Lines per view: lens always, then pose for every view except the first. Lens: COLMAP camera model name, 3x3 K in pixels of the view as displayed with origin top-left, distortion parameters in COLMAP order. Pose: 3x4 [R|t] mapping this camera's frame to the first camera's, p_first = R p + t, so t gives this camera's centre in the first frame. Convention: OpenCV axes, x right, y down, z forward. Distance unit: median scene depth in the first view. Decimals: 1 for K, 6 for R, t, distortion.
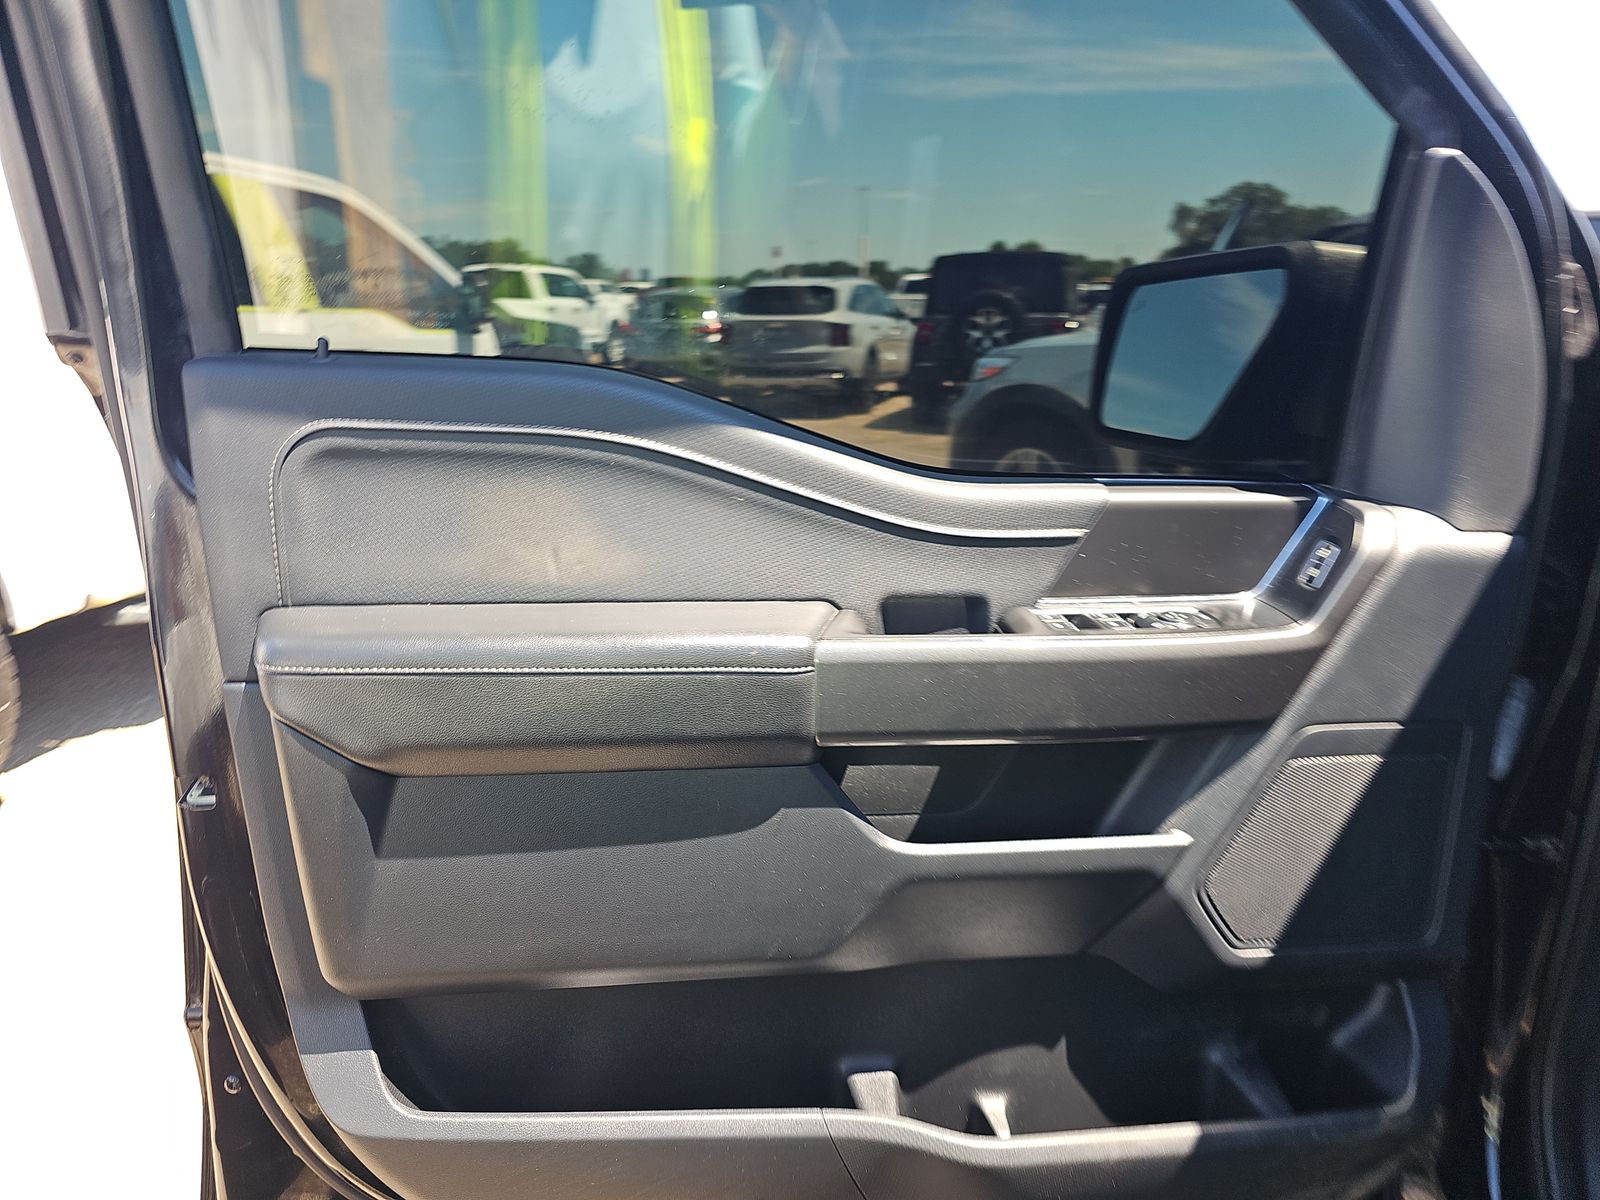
lens RADIAL K [[1042.5, 0, 782.5], [0, 1042.5, 606.3], [0, 0, 1]] dist [0.005216, -0.022400]
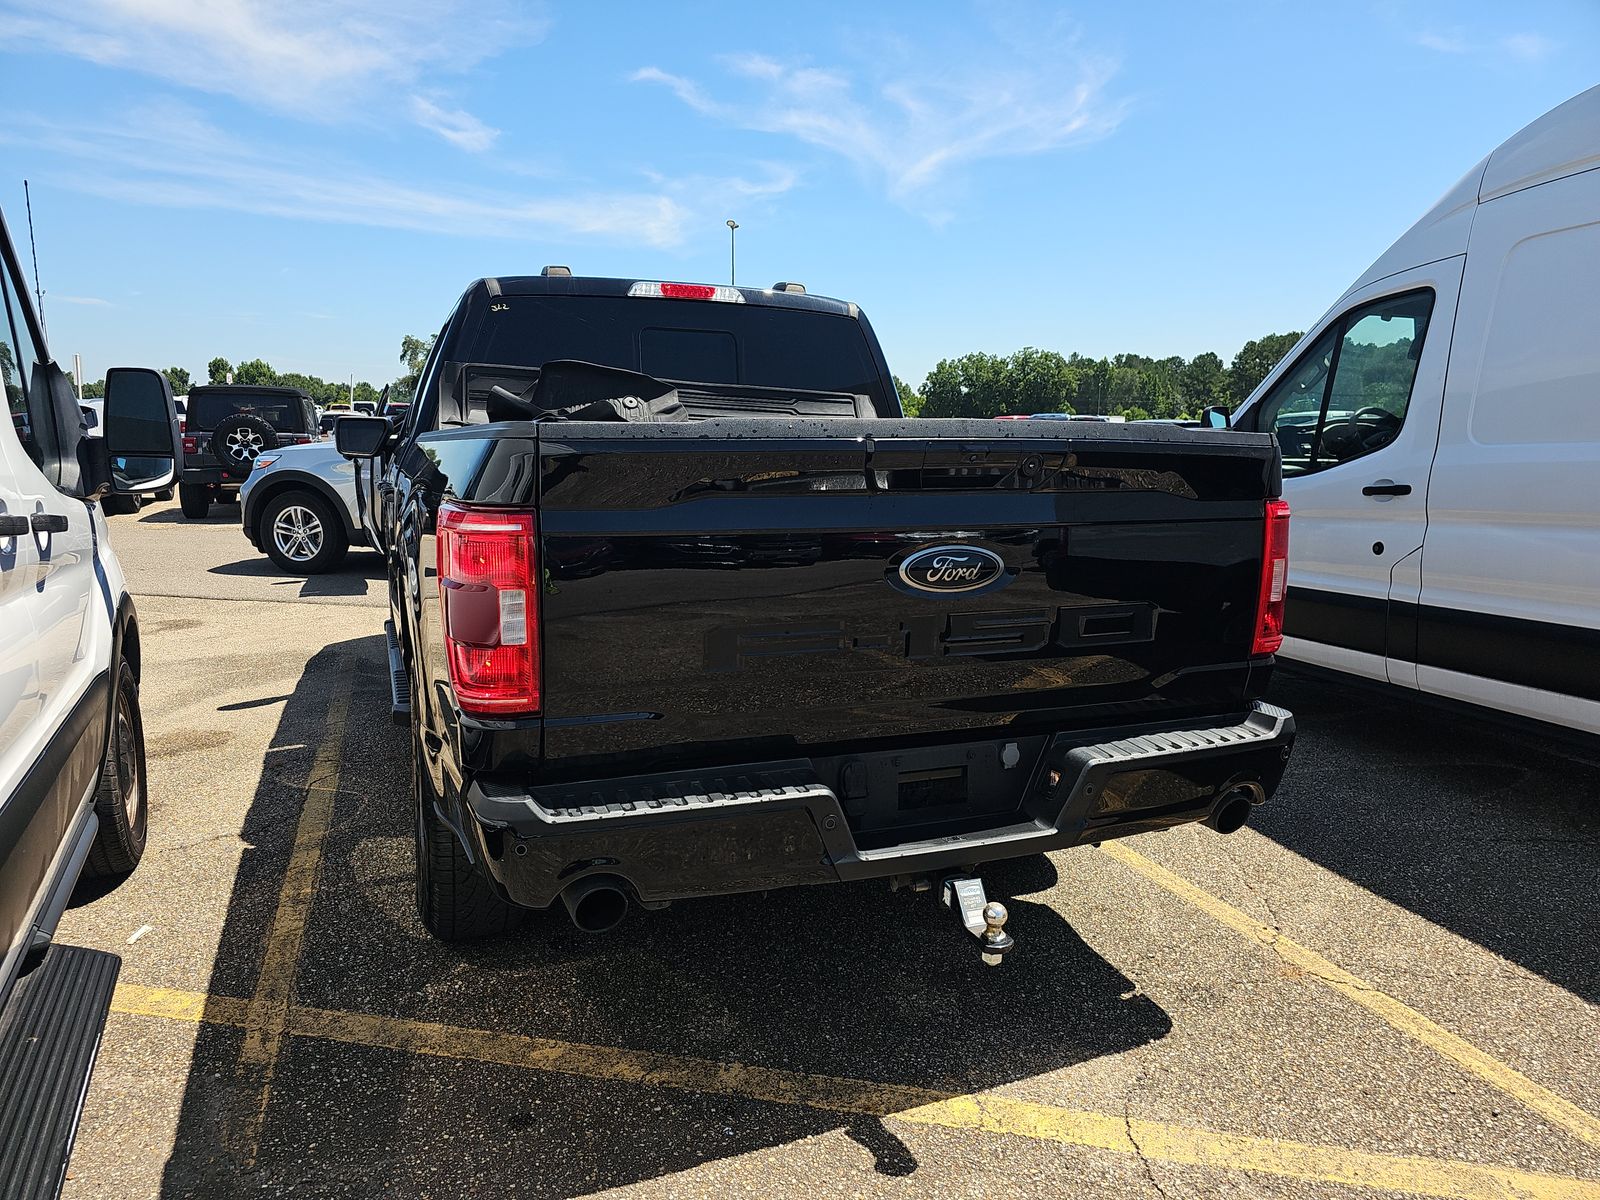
lens RADIAL K [[1058.8, 0, 786.9], [0, 1058.8, 622.4], [0, 0, 1]] dist [0.036713, -0.032702]
pose [[0.780463, -0.092107, 0.618379, -0.099807], [0.155017, 0.986712, -0.048680, 0.104012], [-0.605679, 0.133852, 0.784371, -0.356266]]
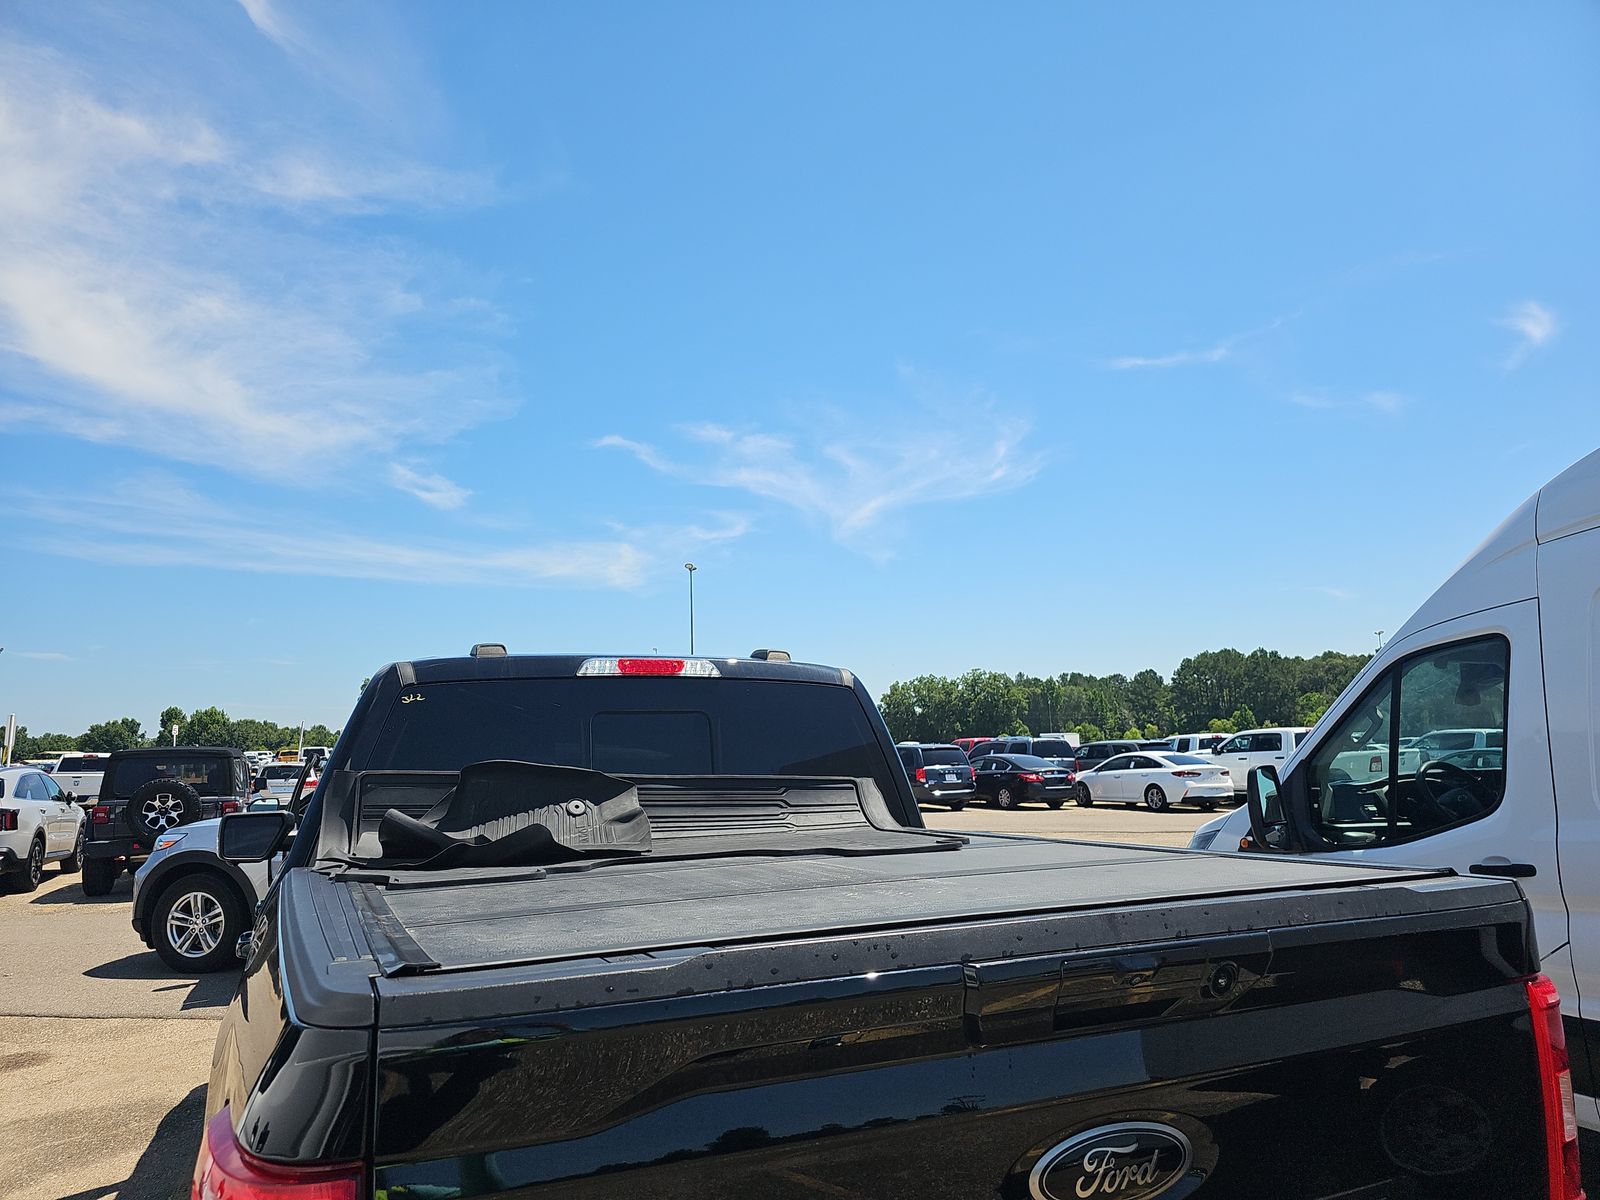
lens RADIAL K [[1053.3, 0, 790.3], [0, 1053.3, 635.2], [0, 0, 1]] dist [0.055569, -0.060088]
pose [[0.753863, 0.066075, 0.653701, -0.061699], [0.197087, 0.926373, -0.320921, 0.069145], [-0.626776, 0.370767, 0.685335, -0.304498]]
